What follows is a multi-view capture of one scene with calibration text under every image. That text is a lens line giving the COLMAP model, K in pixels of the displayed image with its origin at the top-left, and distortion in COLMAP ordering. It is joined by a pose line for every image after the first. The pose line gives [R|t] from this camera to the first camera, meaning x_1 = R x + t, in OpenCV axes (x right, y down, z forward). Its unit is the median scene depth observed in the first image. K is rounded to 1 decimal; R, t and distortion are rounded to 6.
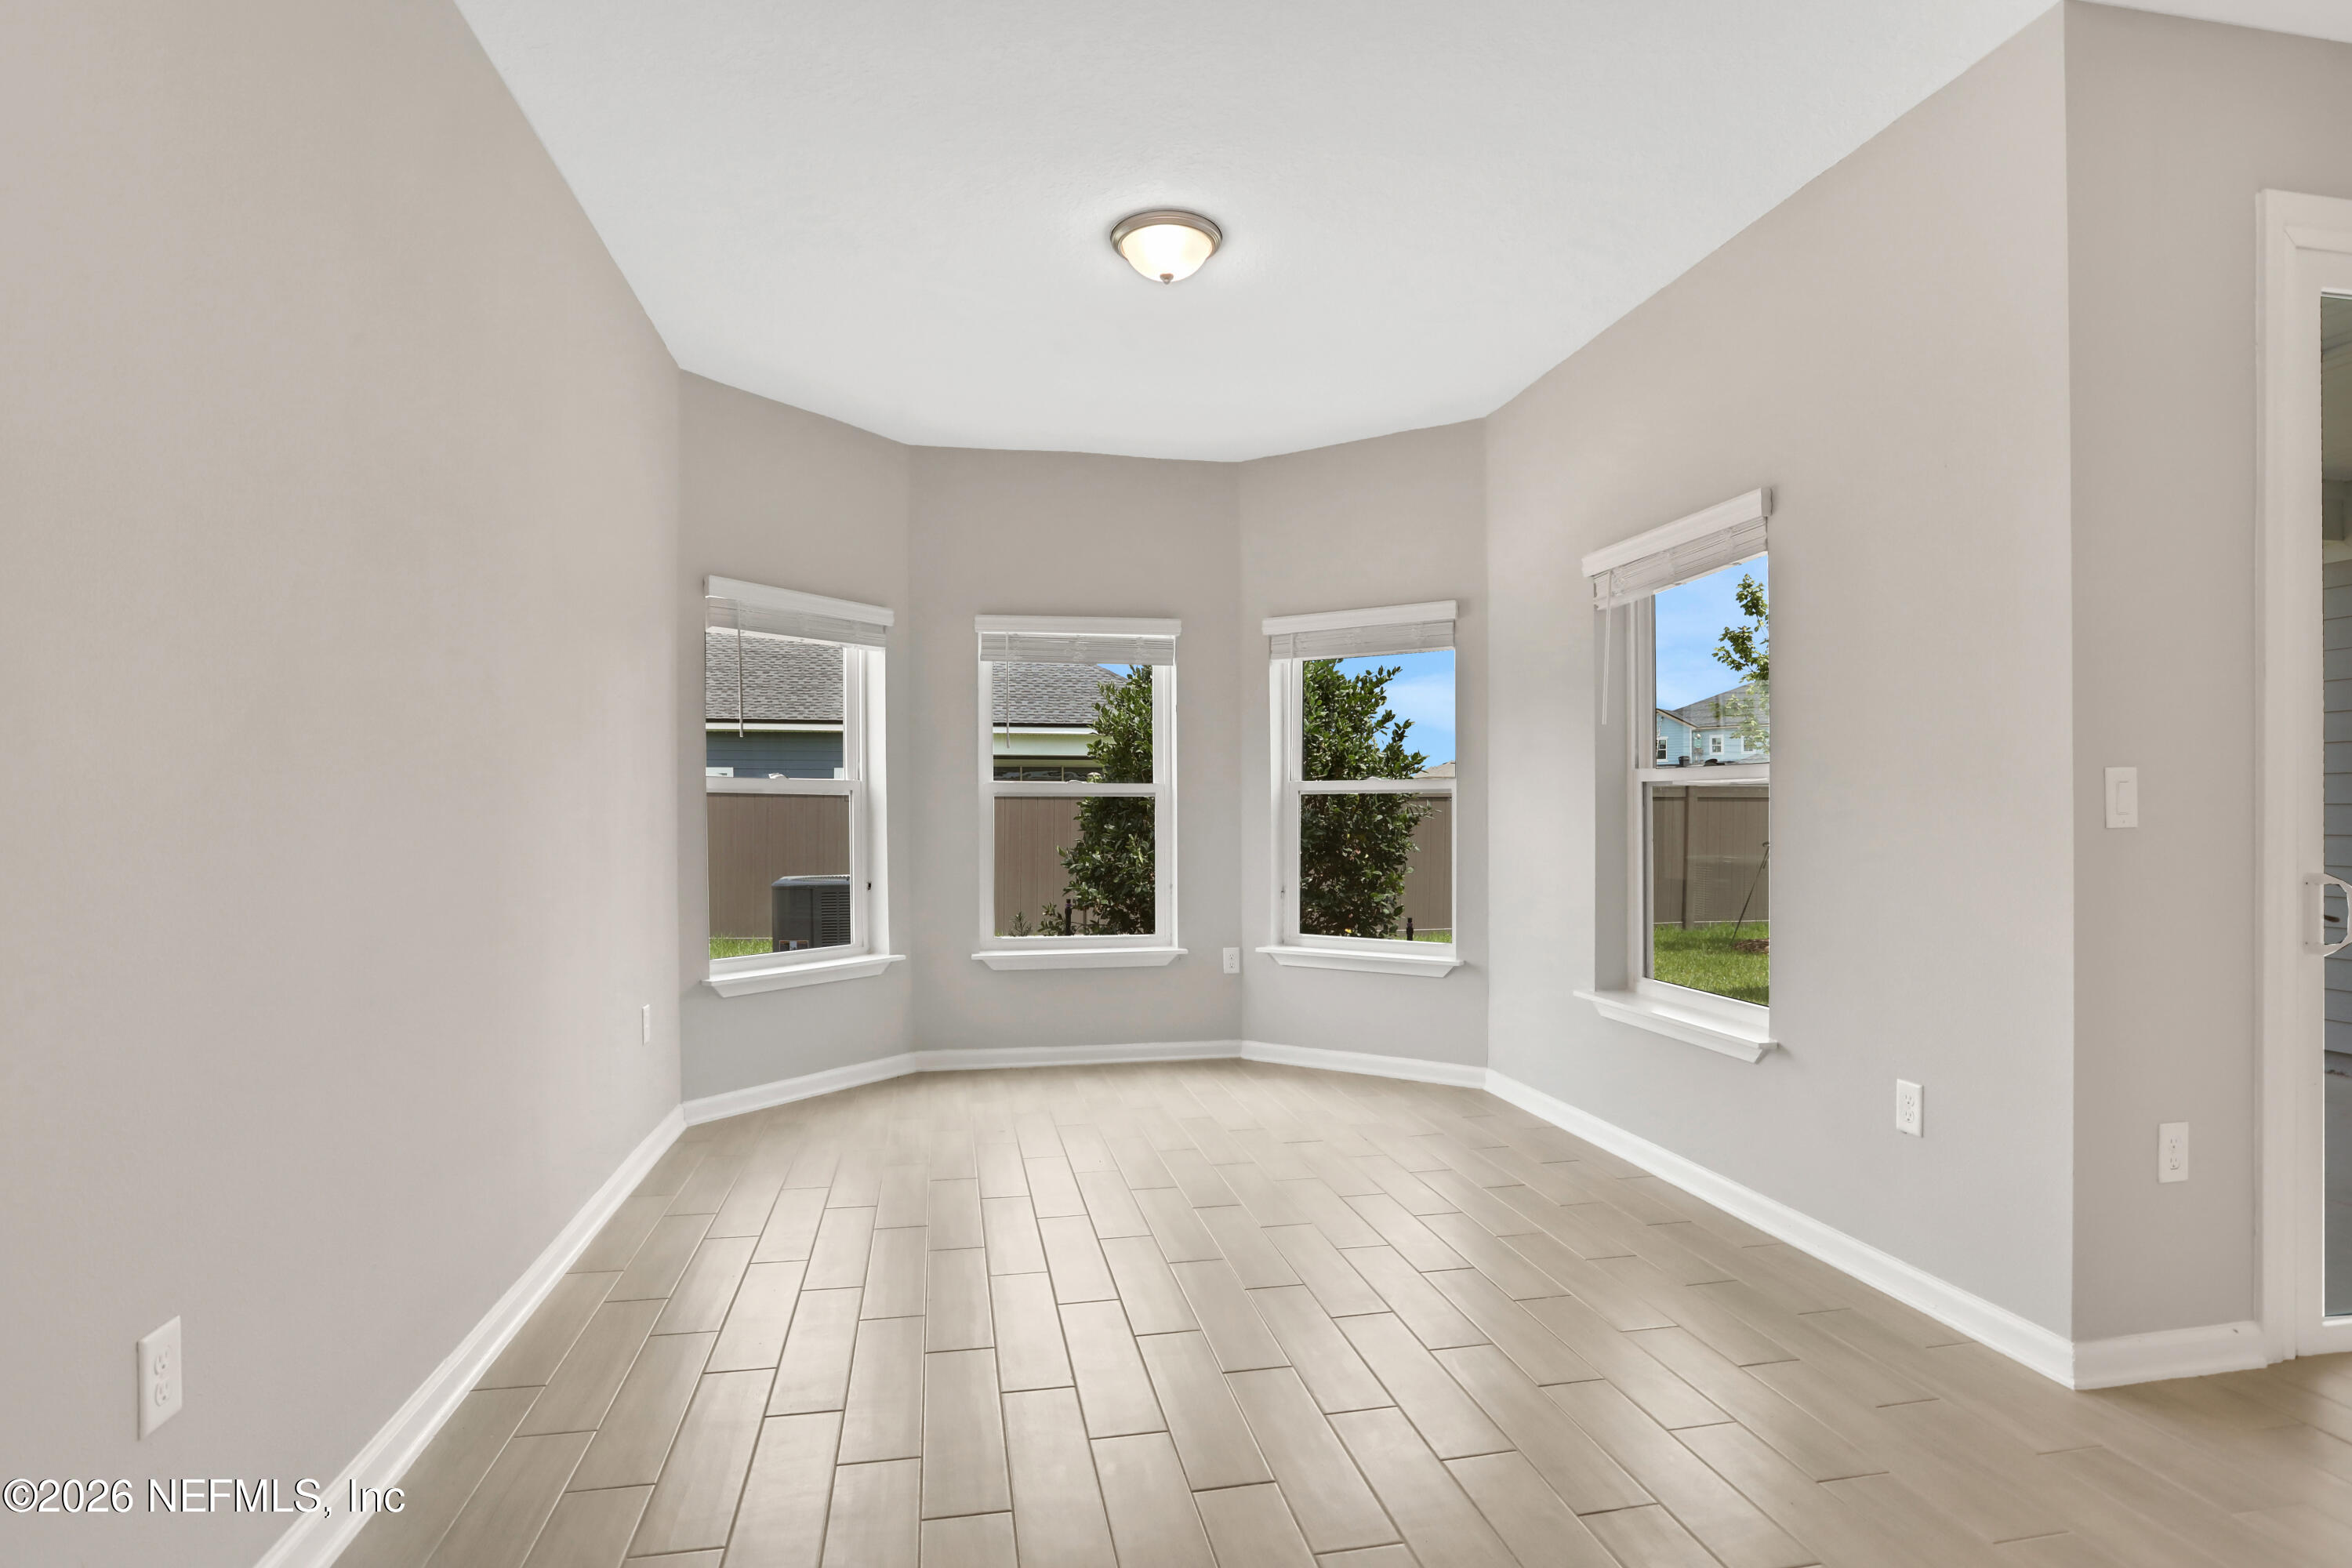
lens RADIAL K [[1174.1, 0, 1159.4], [0, 1174.1, 828.0], [0, 0, 1]] dist [-0.035935, 0.006885]
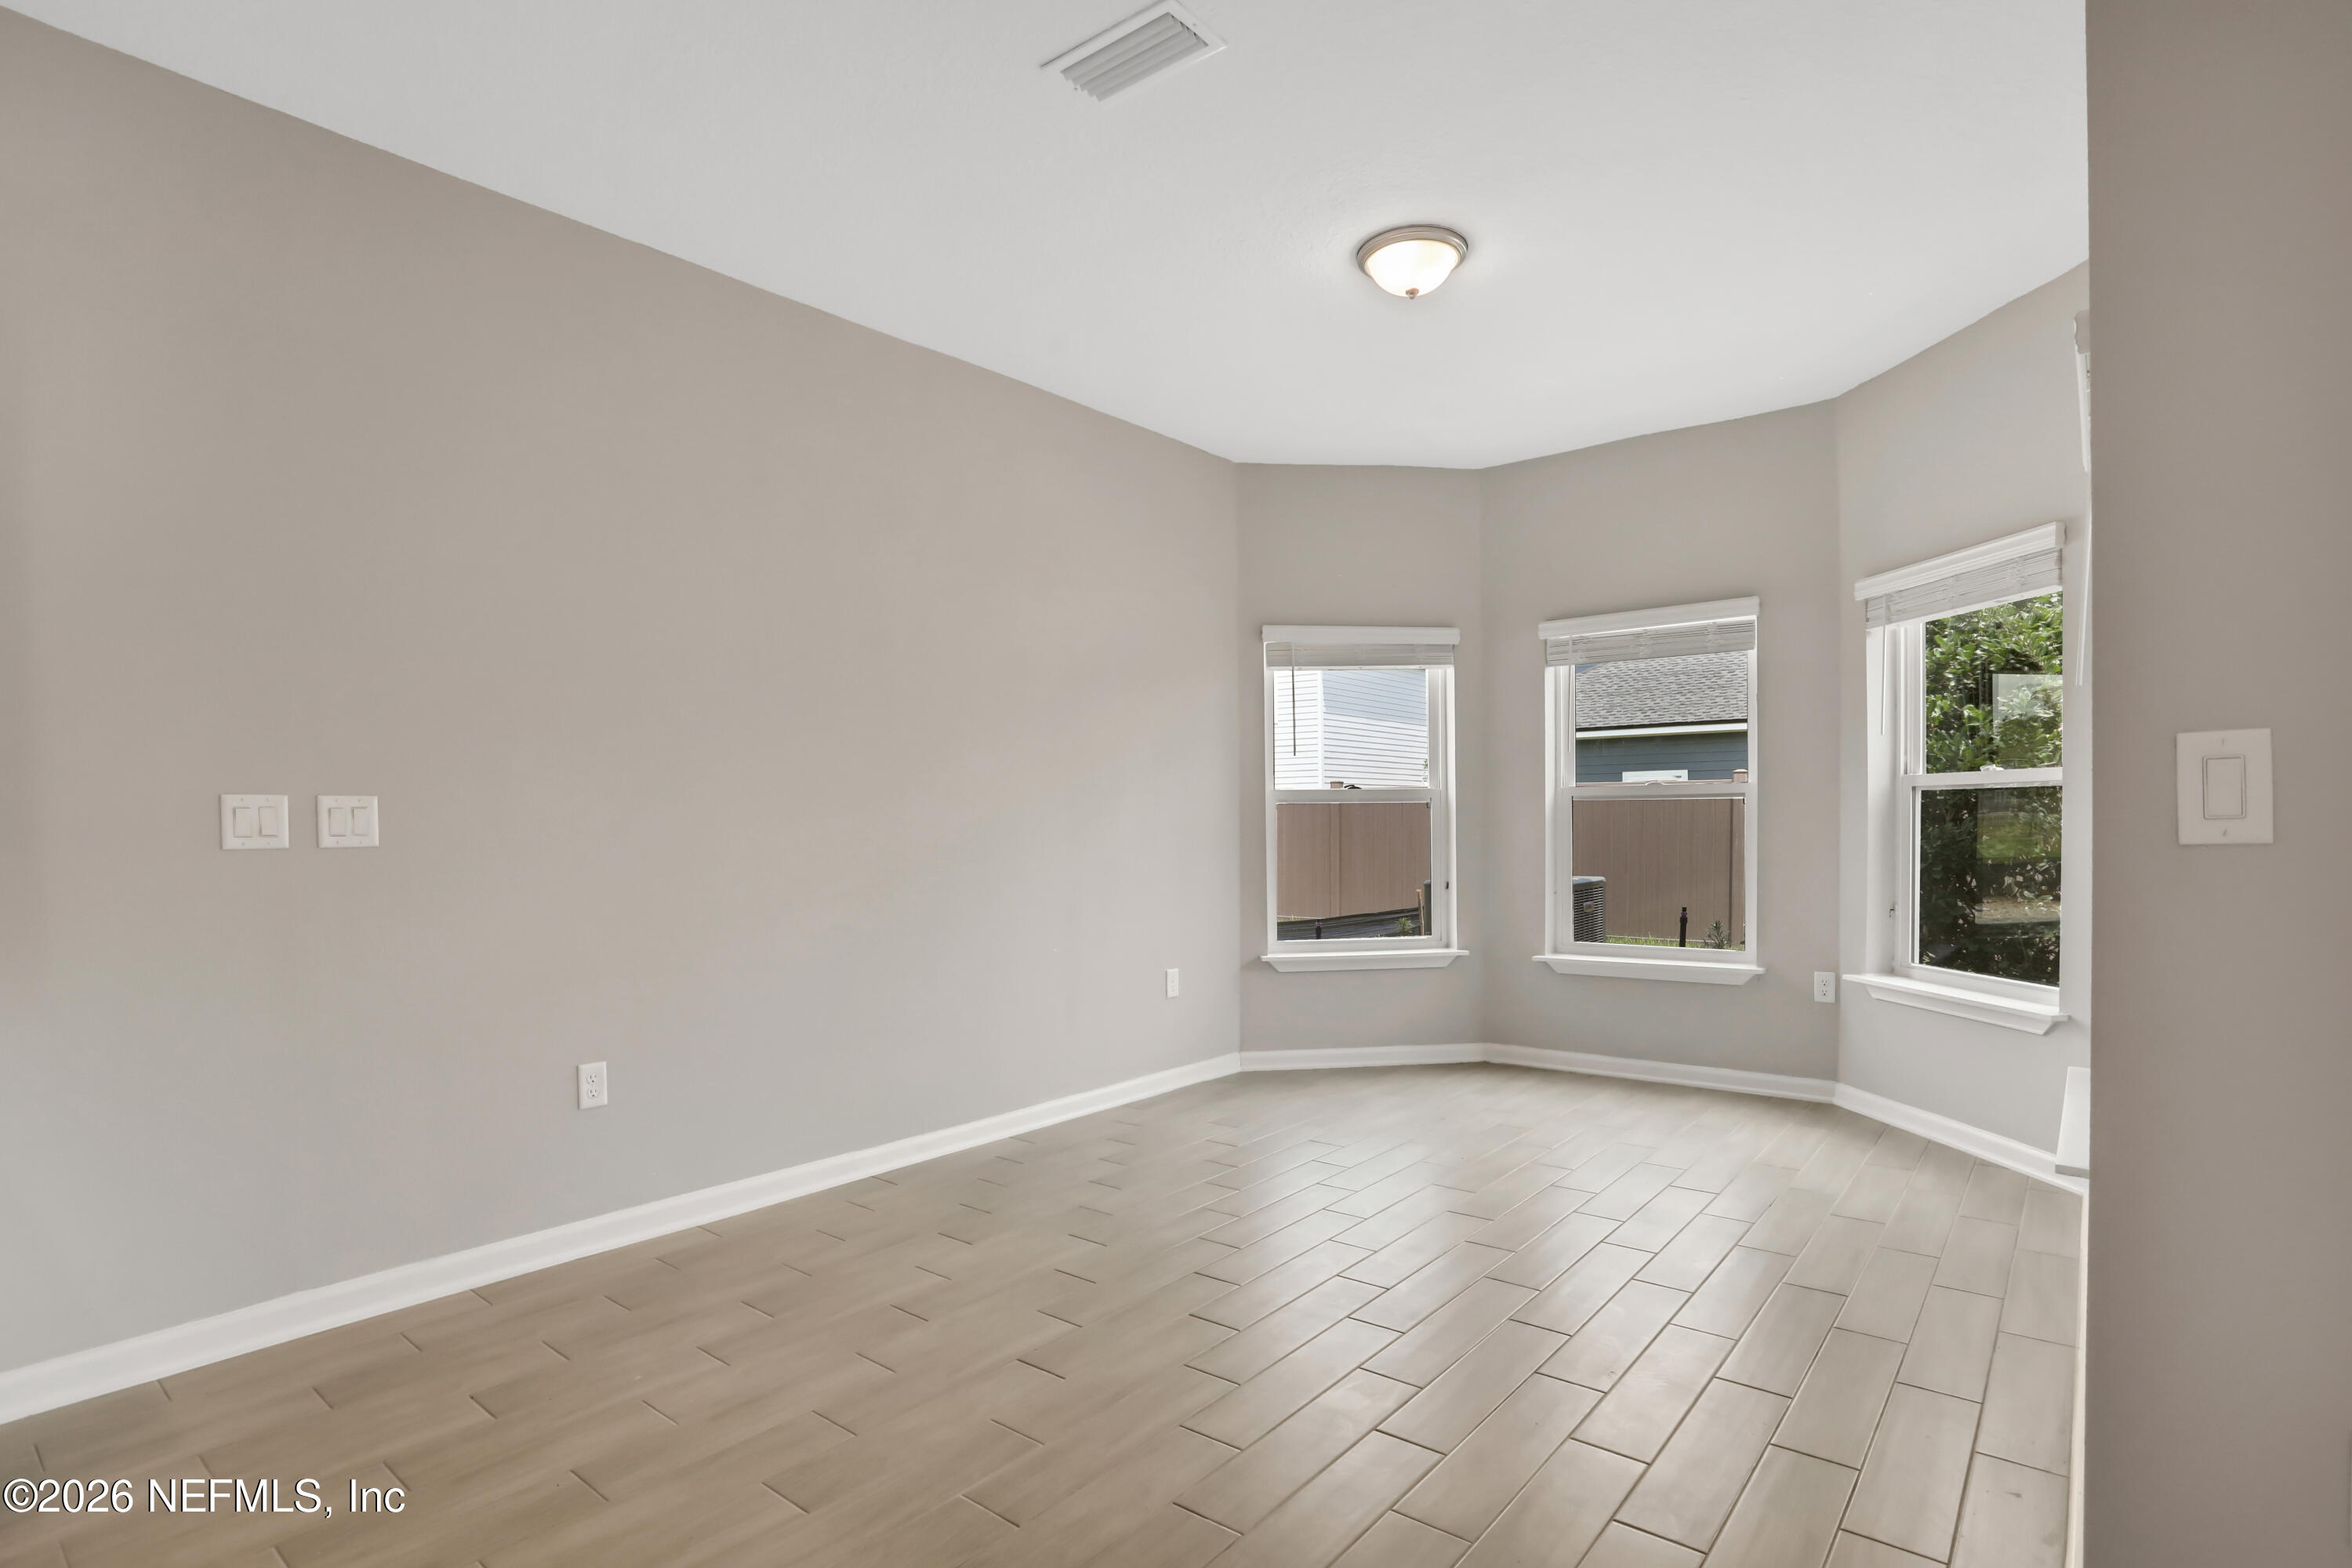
lens RADIAL K [[1174.1, 0, 1193.1], [0, 1174.1, 841.0], [0, 0, 1]] dist [-0.035935, 0.006885]
pose [[0.665391, 0.006824, -0.746463, 0.386431], [-0.000443, 0.999962, 0.008747, -0.000820], [0.746494, -0.005490, 0.665369, 0.096727]]
